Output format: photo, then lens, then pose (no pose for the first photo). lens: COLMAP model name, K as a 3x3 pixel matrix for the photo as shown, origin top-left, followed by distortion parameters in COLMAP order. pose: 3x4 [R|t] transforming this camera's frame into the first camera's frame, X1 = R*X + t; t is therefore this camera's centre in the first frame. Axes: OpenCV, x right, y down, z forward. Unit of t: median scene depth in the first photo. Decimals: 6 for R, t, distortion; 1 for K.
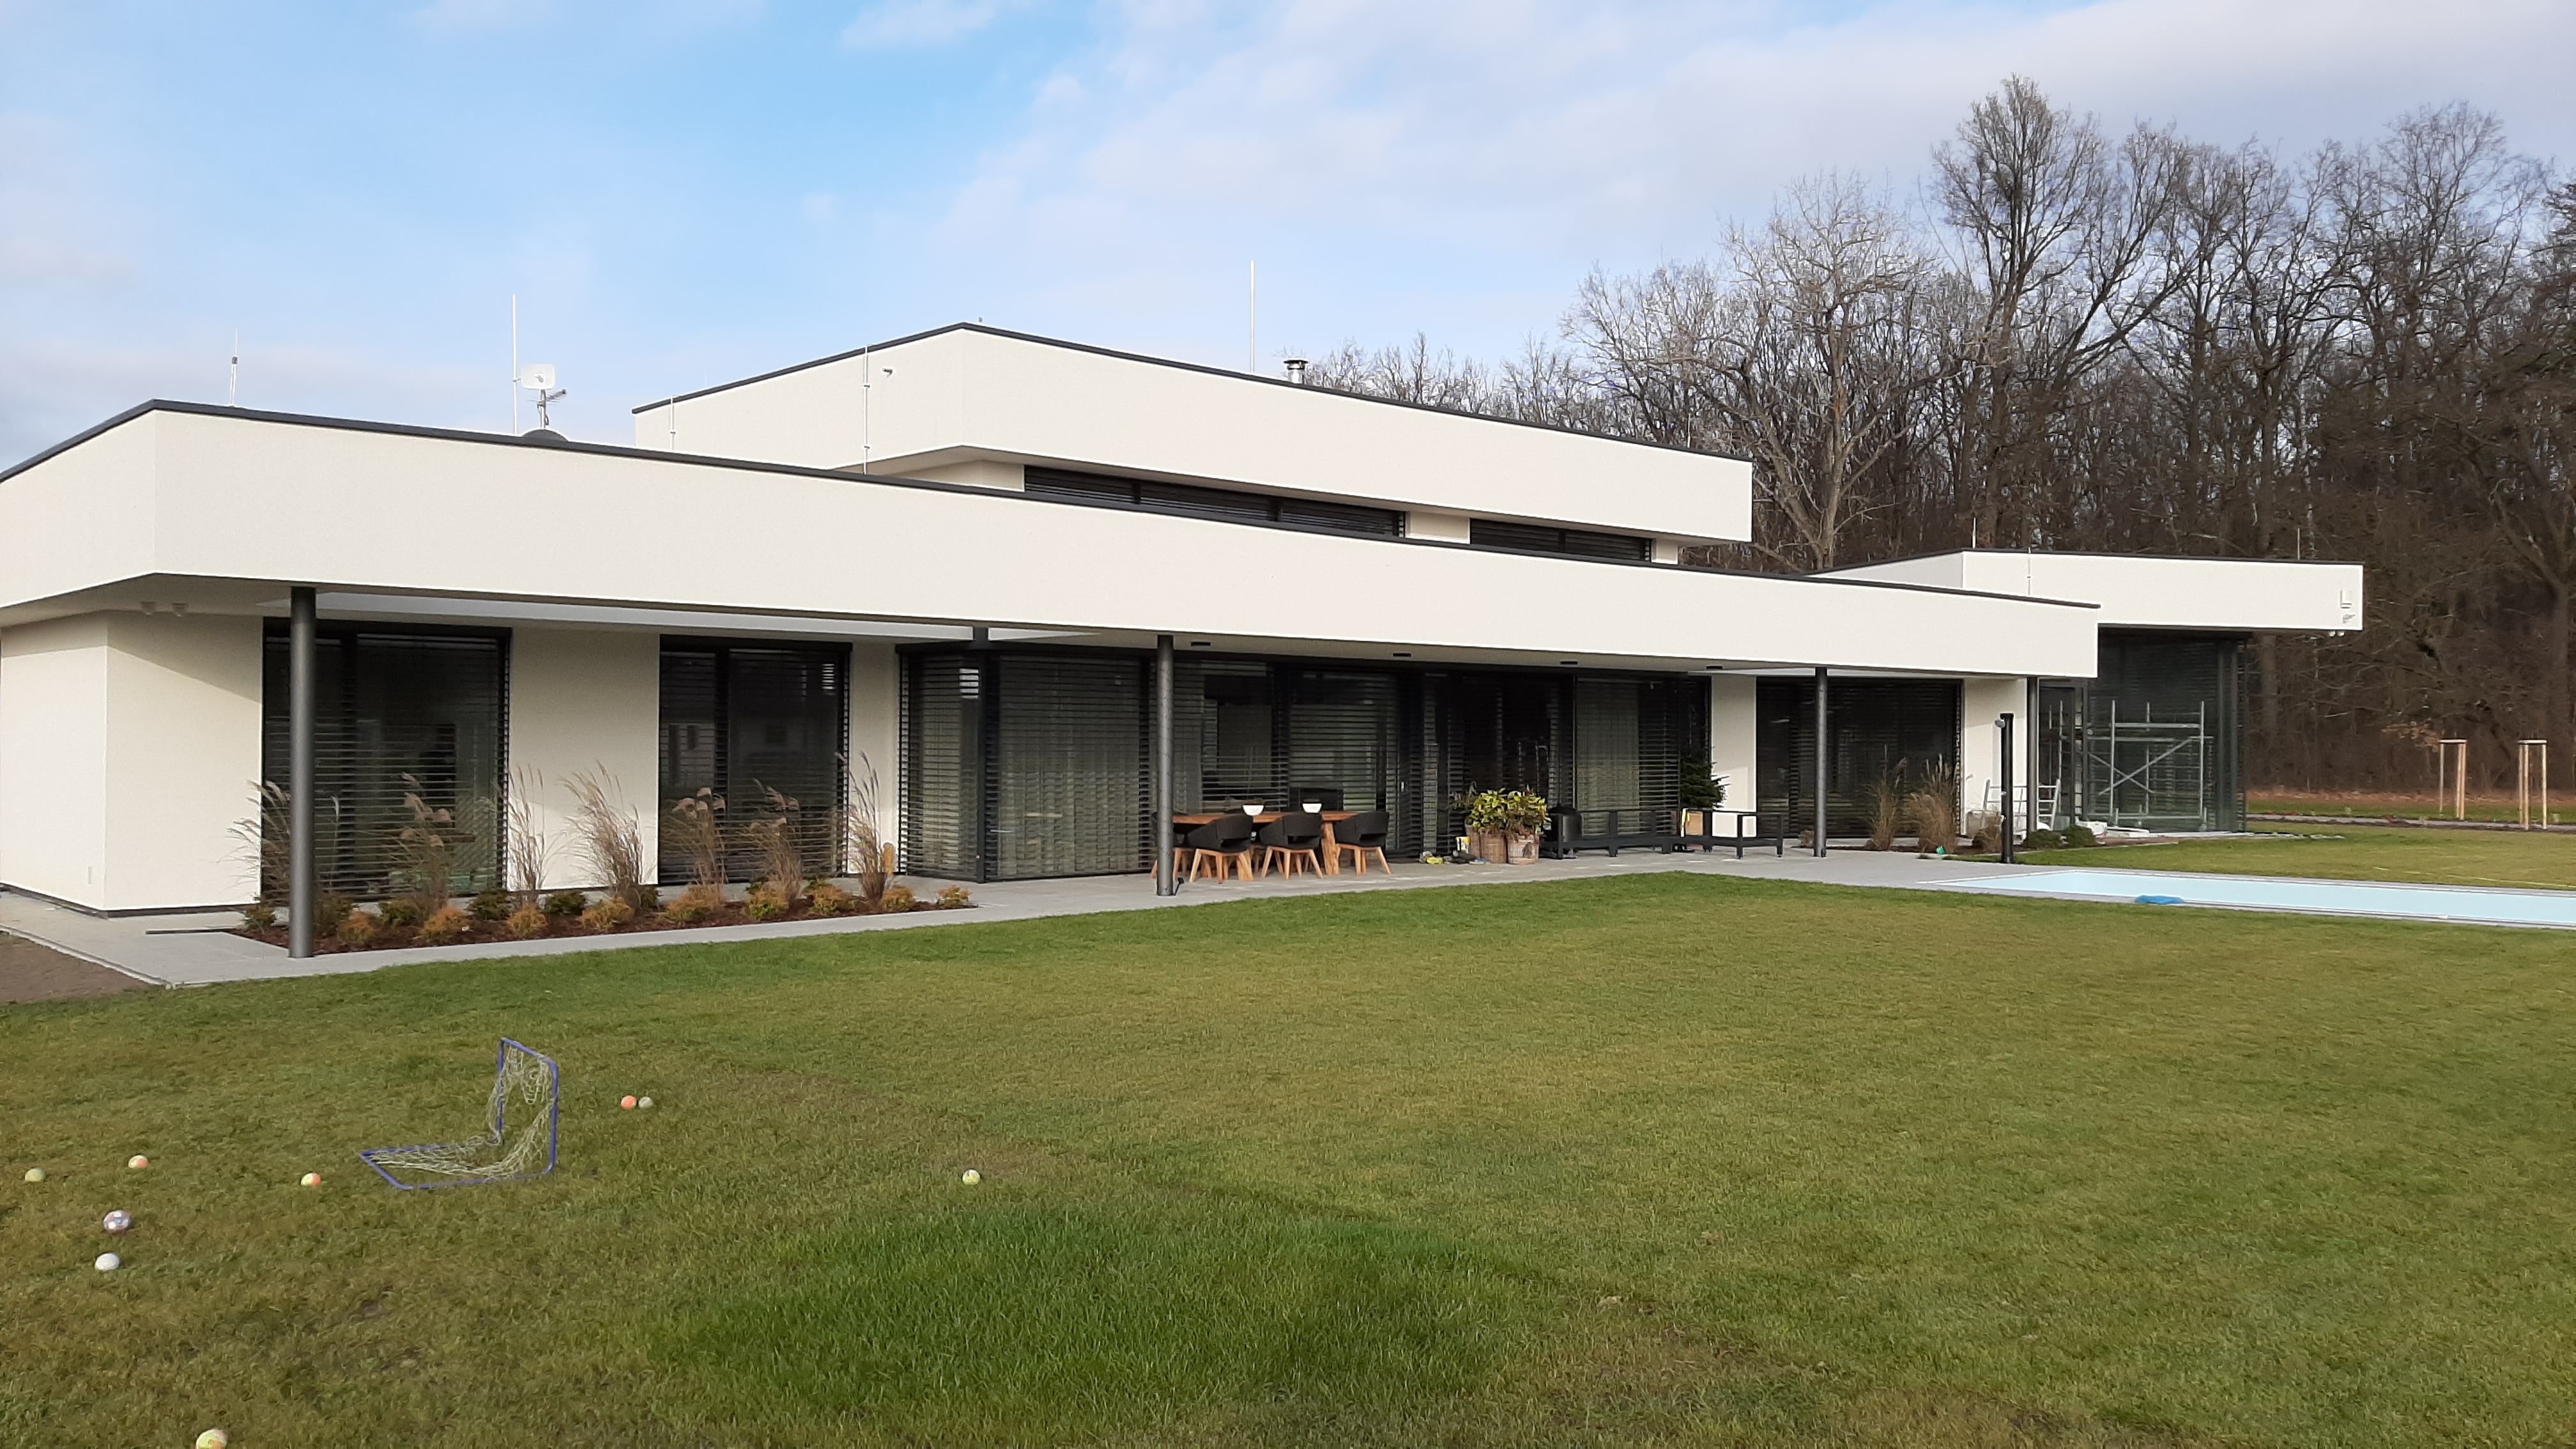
lens RADIAL K [[2017.6, 0, 1288.0], [0, 2017.6, 724.5], [0, 0, 1]] dist [0.008698, -0.040884]
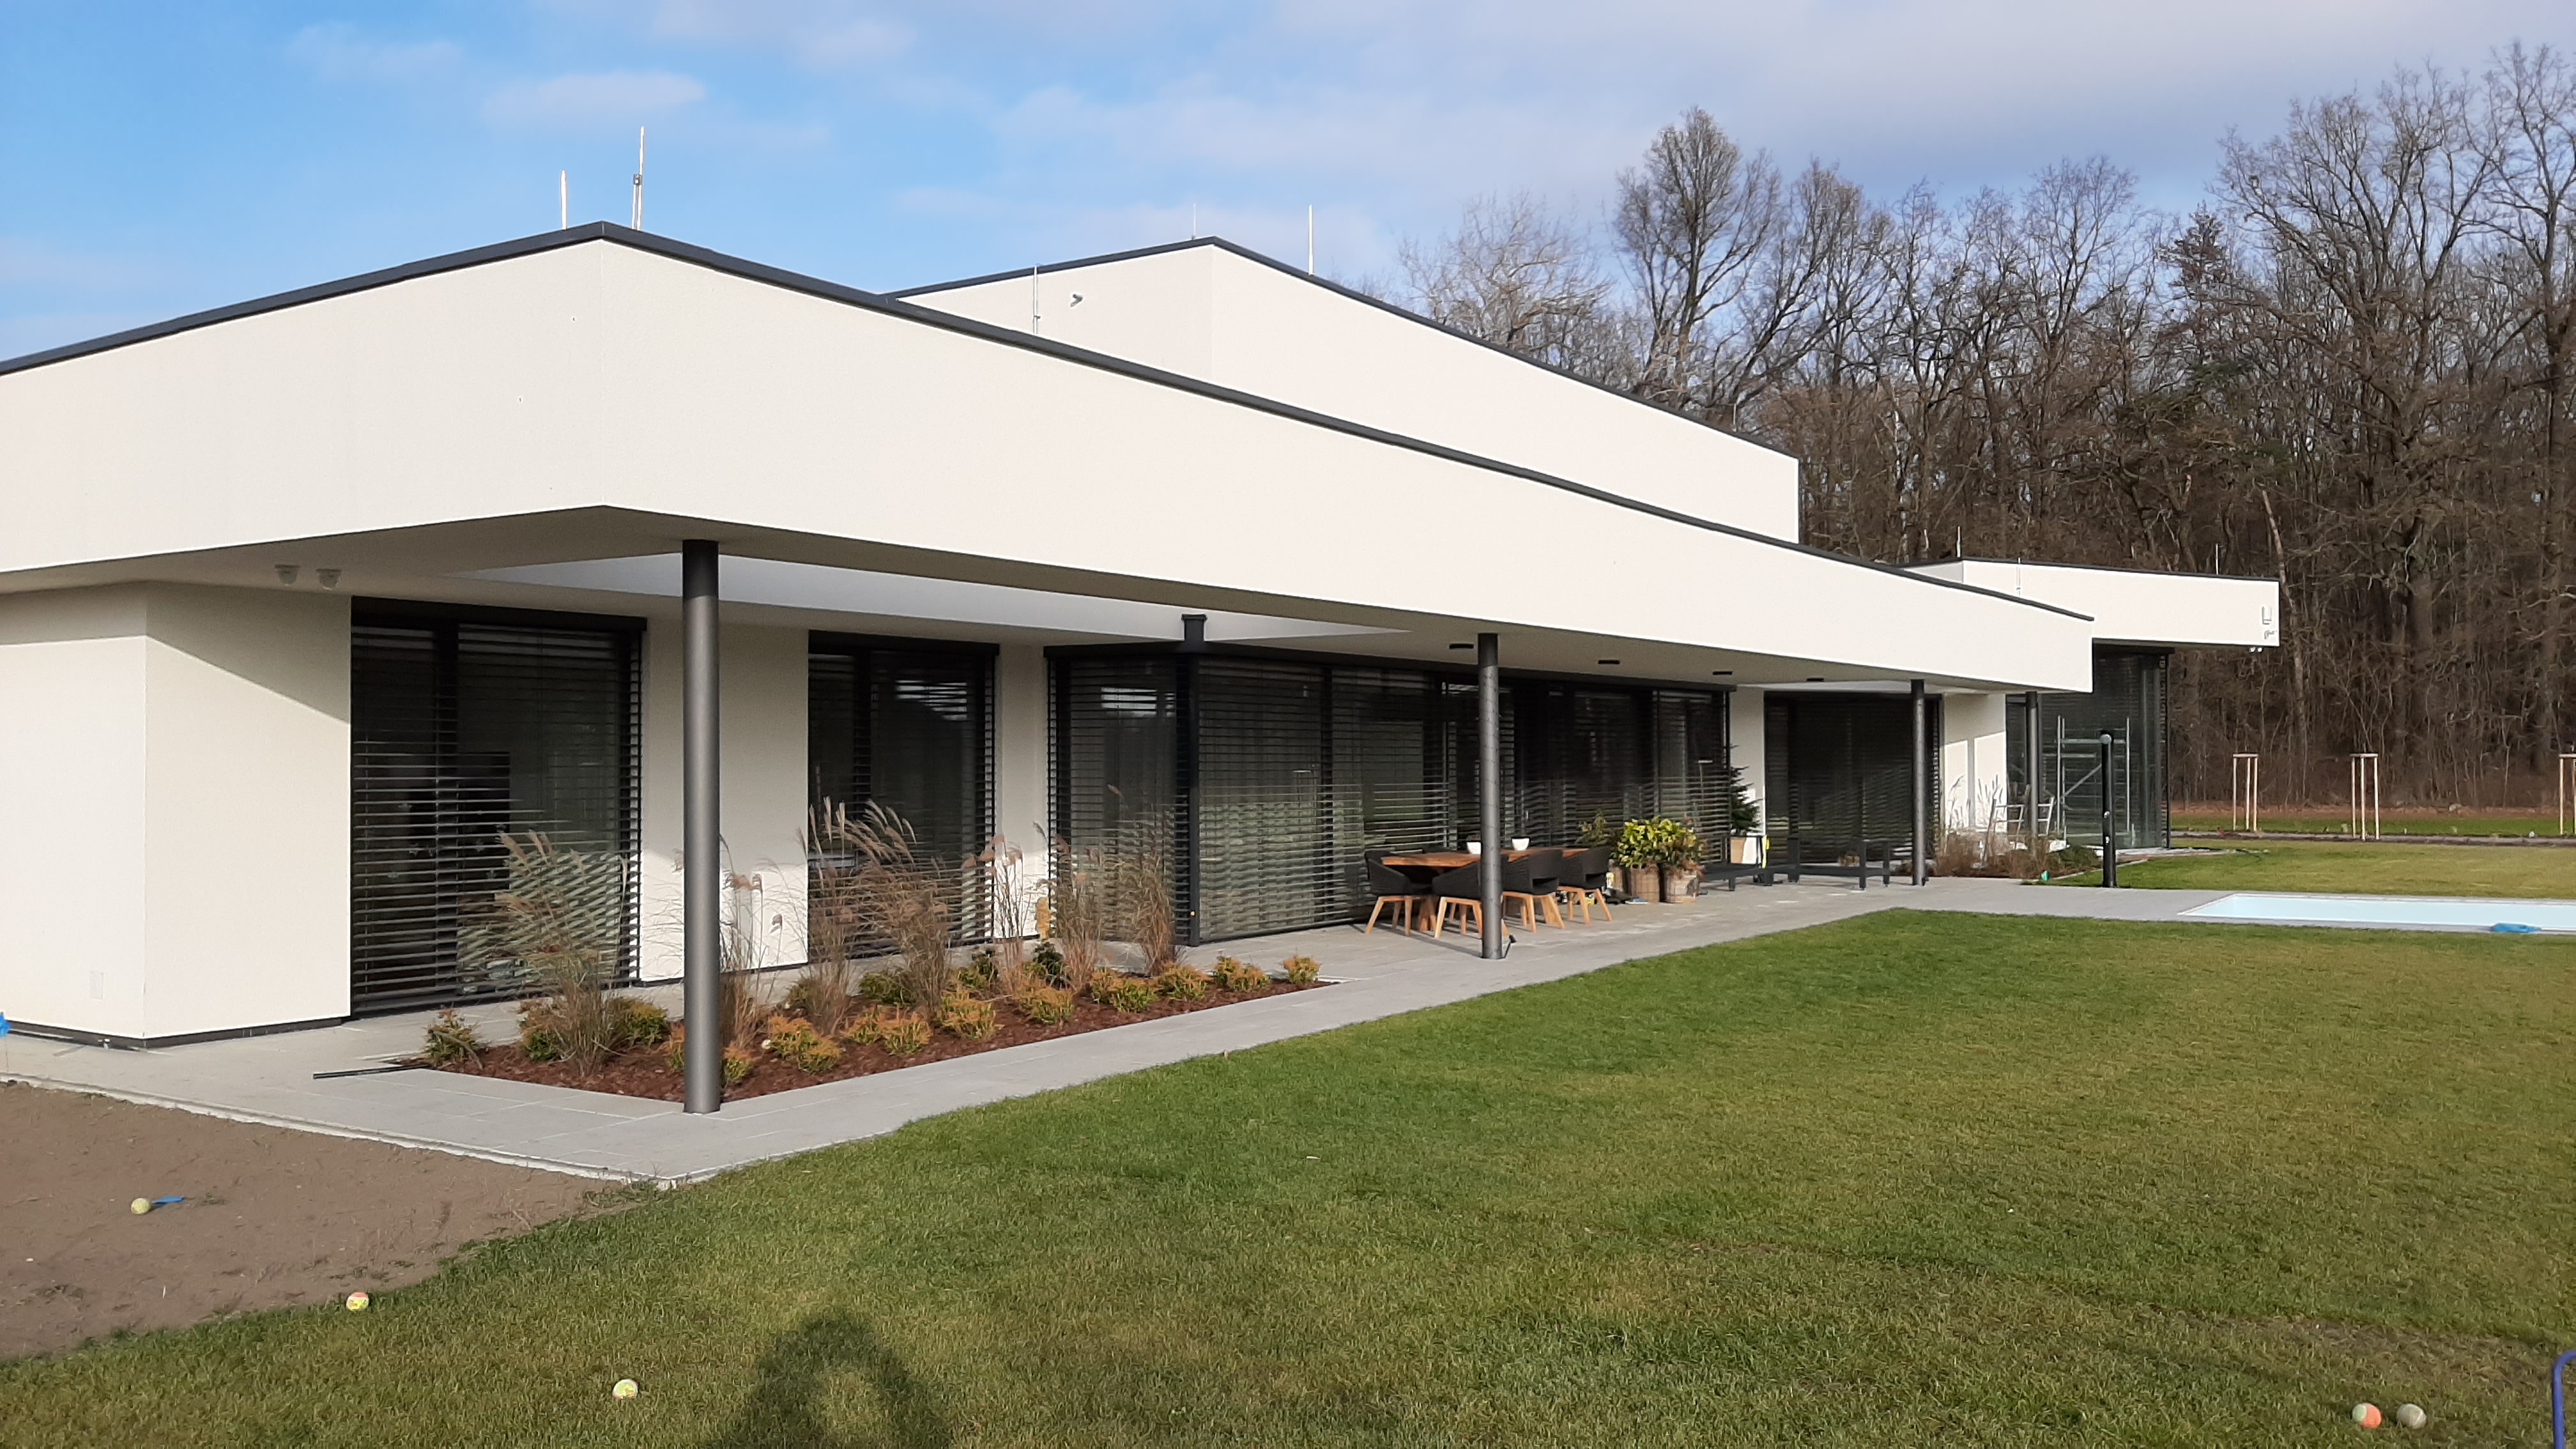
lens RADIAL K [[2017.6, 0, 1288.0], [0, 2017.6, 724.5], [0, 0, 1]] dist [0.008698, -0.040884]
pose [[0.970700, -0.004191, 0.240258, -0.221483], [0.006880, 0.999923, -0.010353, -0.000307], [-0.240196, 0.011703, 0.970654, 0.158543]]
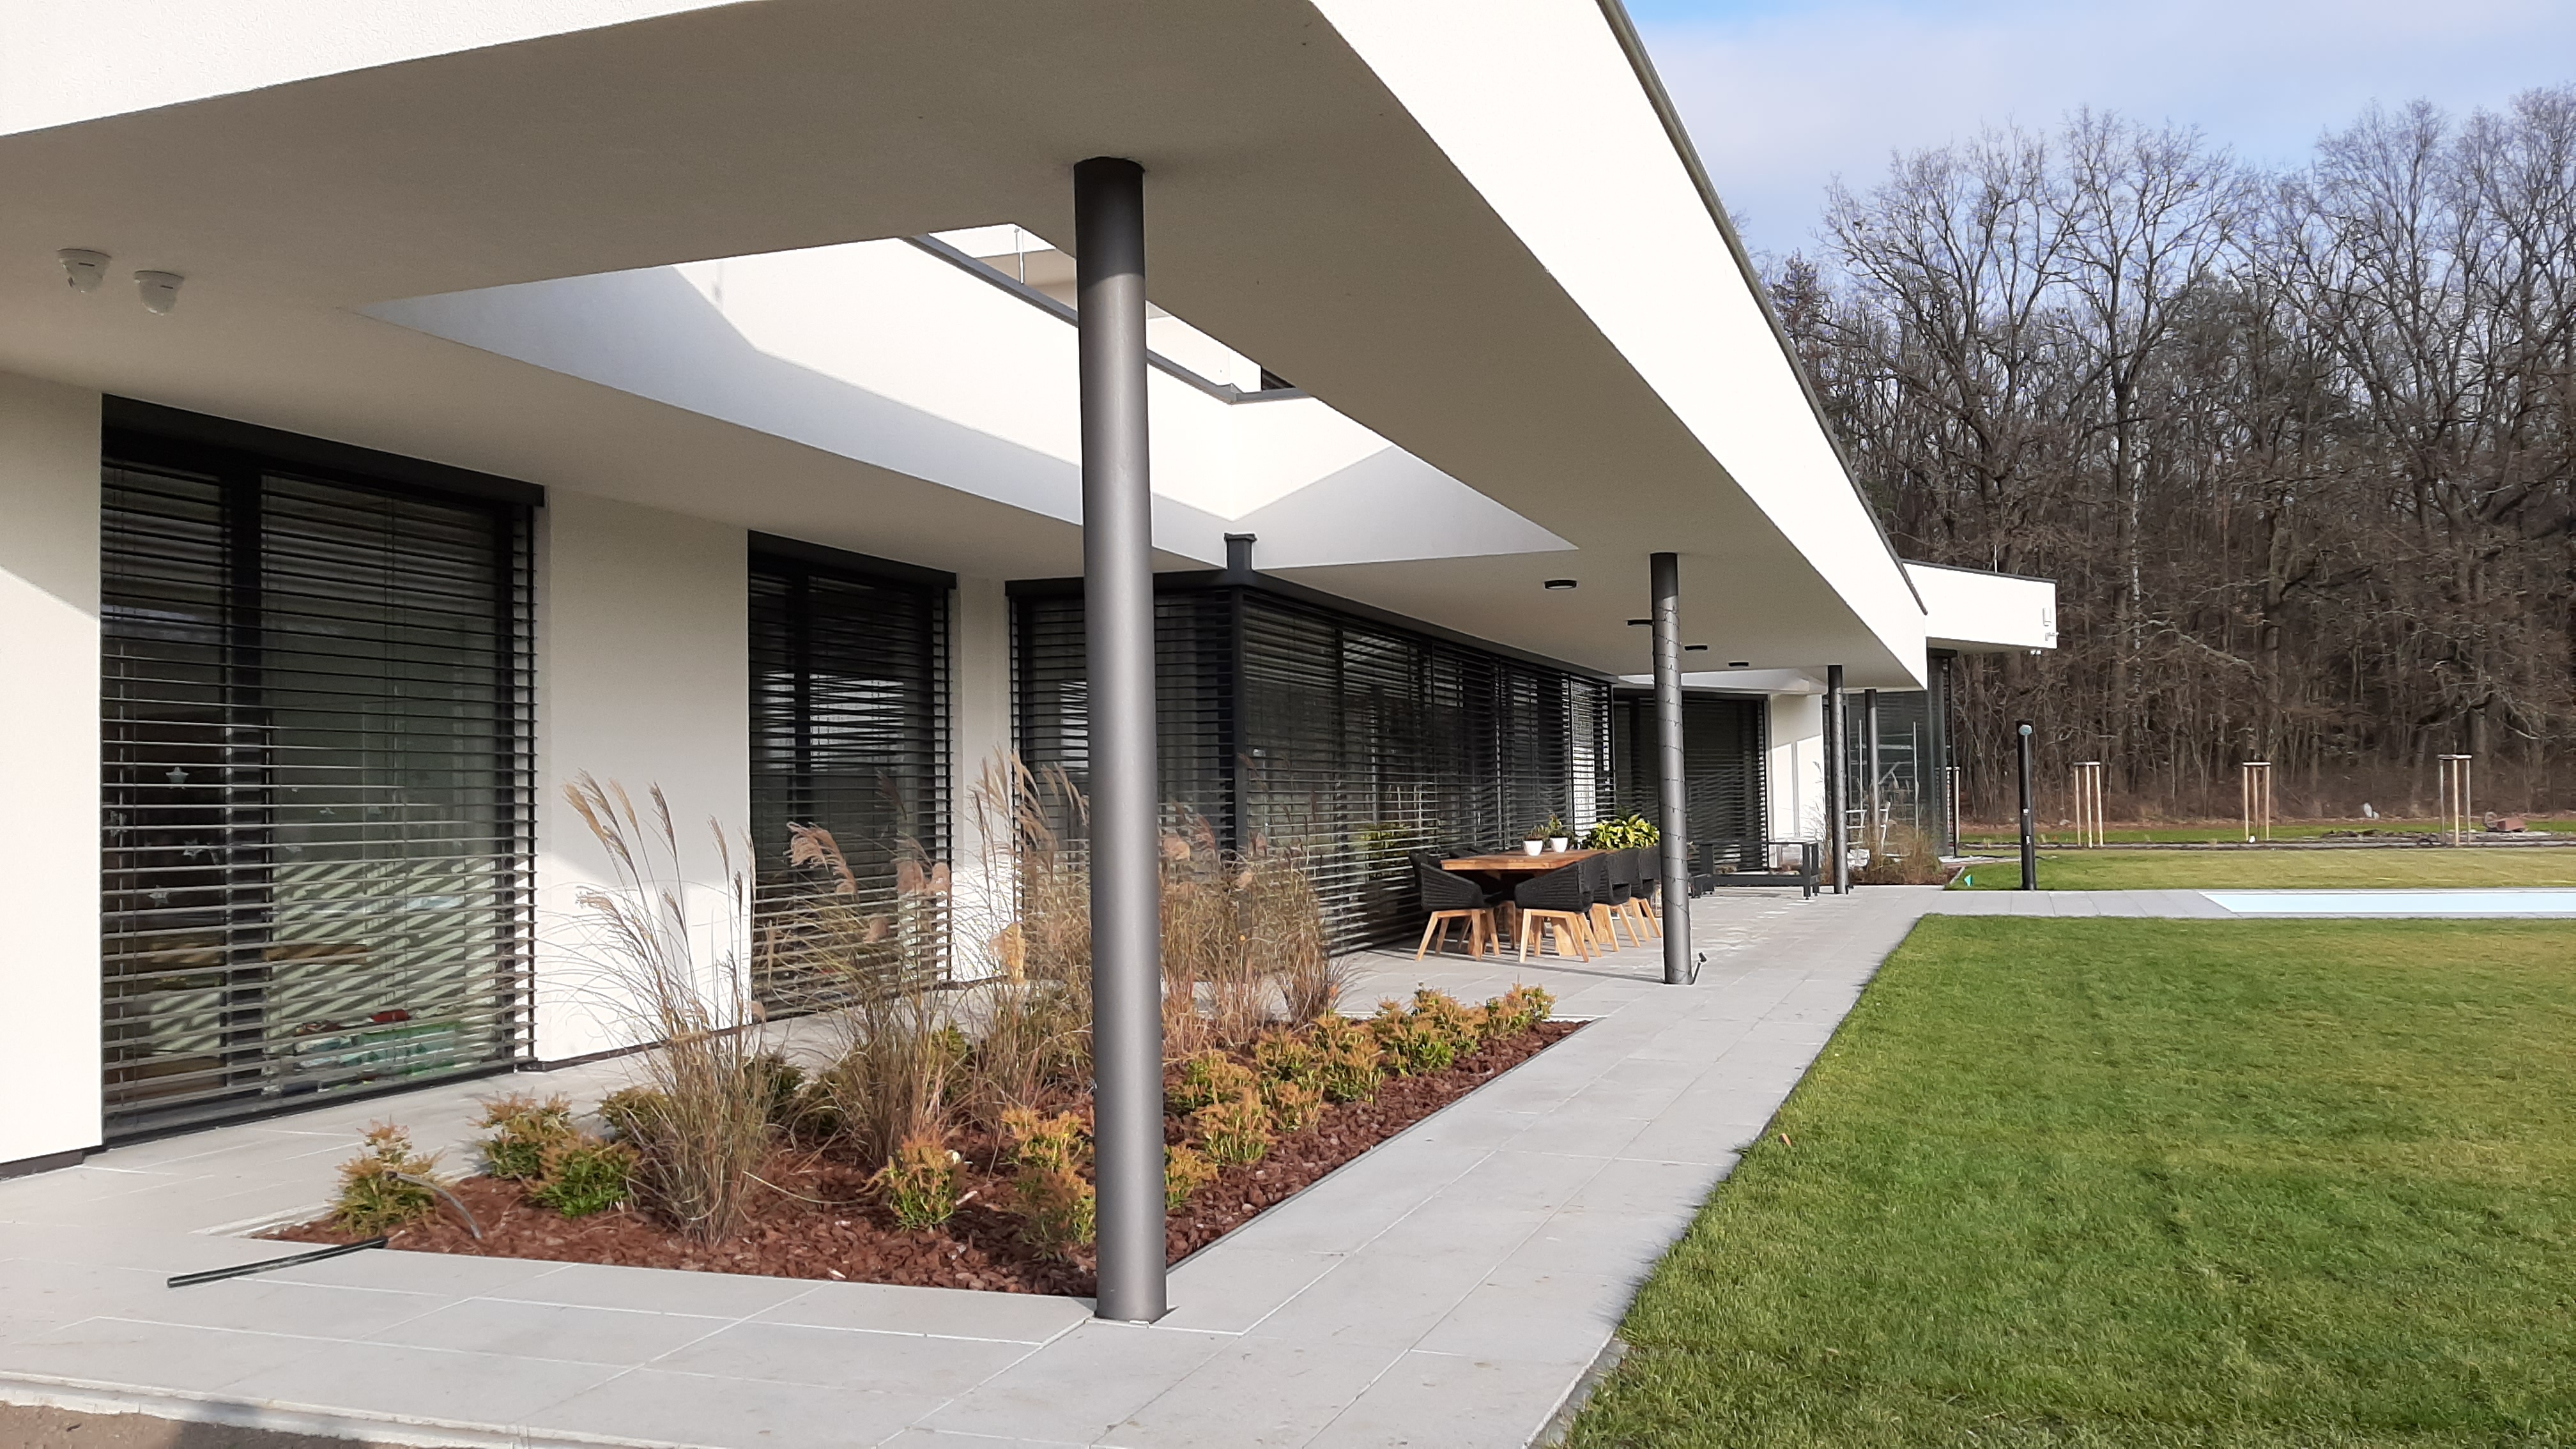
lens RADIAL K [[2009.6, 0, 1288.0], [0, 2009.6, 724.5], [0, 0, 1]] dist [-0.002231, -0.047214]
pose [[0.888424, -0.004199, 0.459005, -0.293746], [0.021304, 0.999258, -0.032092, 0.016425], [-0.458530, 0.038290, 0.887854, 0.343745]]
